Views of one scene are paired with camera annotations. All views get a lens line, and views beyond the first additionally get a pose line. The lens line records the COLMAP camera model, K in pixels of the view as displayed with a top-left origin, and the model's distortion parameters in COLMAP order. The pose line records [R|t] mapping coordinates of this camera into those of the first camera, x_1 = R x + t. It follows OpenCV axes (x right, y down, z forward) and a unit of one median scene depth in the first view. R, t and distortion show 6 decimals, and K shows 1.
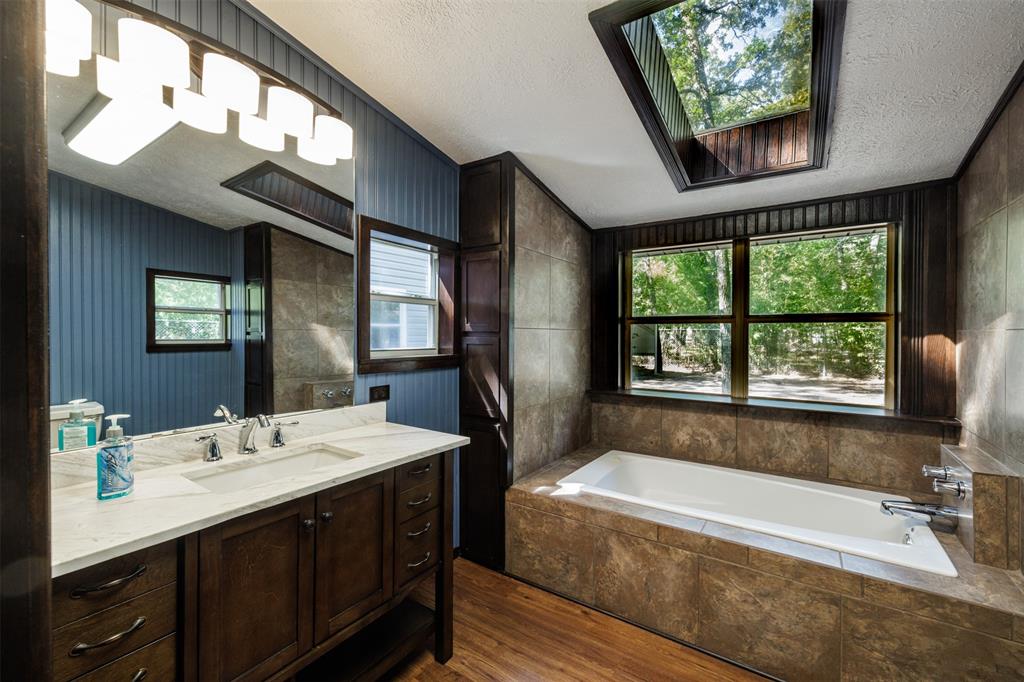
lens RADIAL K [[430.0, 0, 508.7], [0, 430.0, 337.0], [0, 0, 1]] dist [-0.000238, 0.000172]
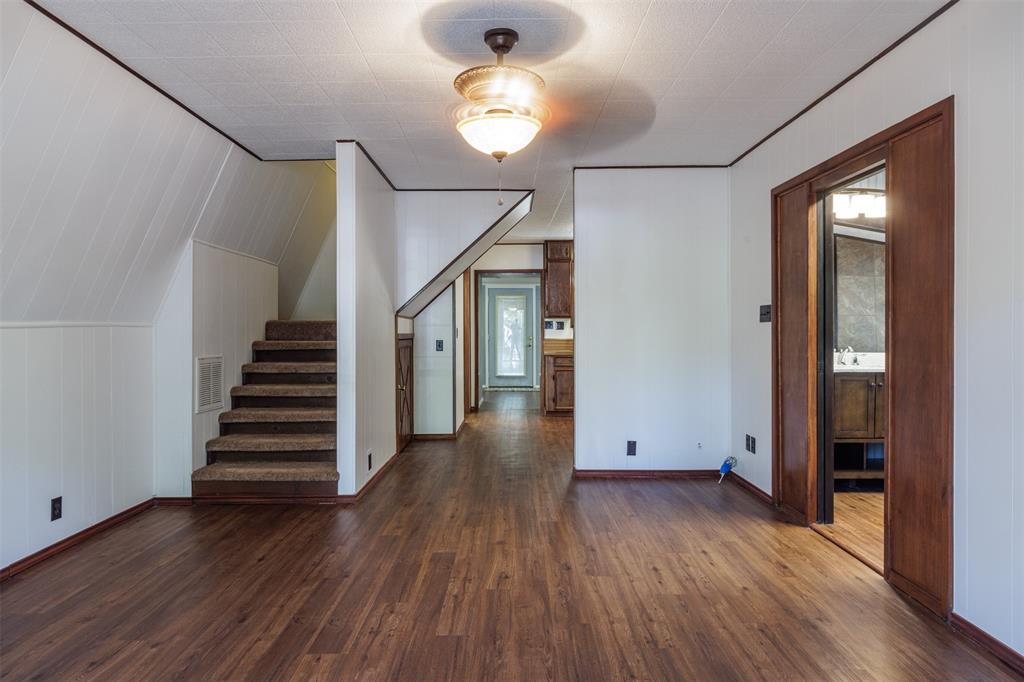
lens RADIAL K [[591.1, 0, 508.5], [0, 591.1, 334.8], [0, 0, 1]] dist [0.003360, 0.000477]
pose [[0.564382, 0.000287, -0.825513, 0.349319], [-0.001387, 0.999999, -0.000600, 0.041902], [0.825512, 0.001483, 0.564382, -0.795732]]
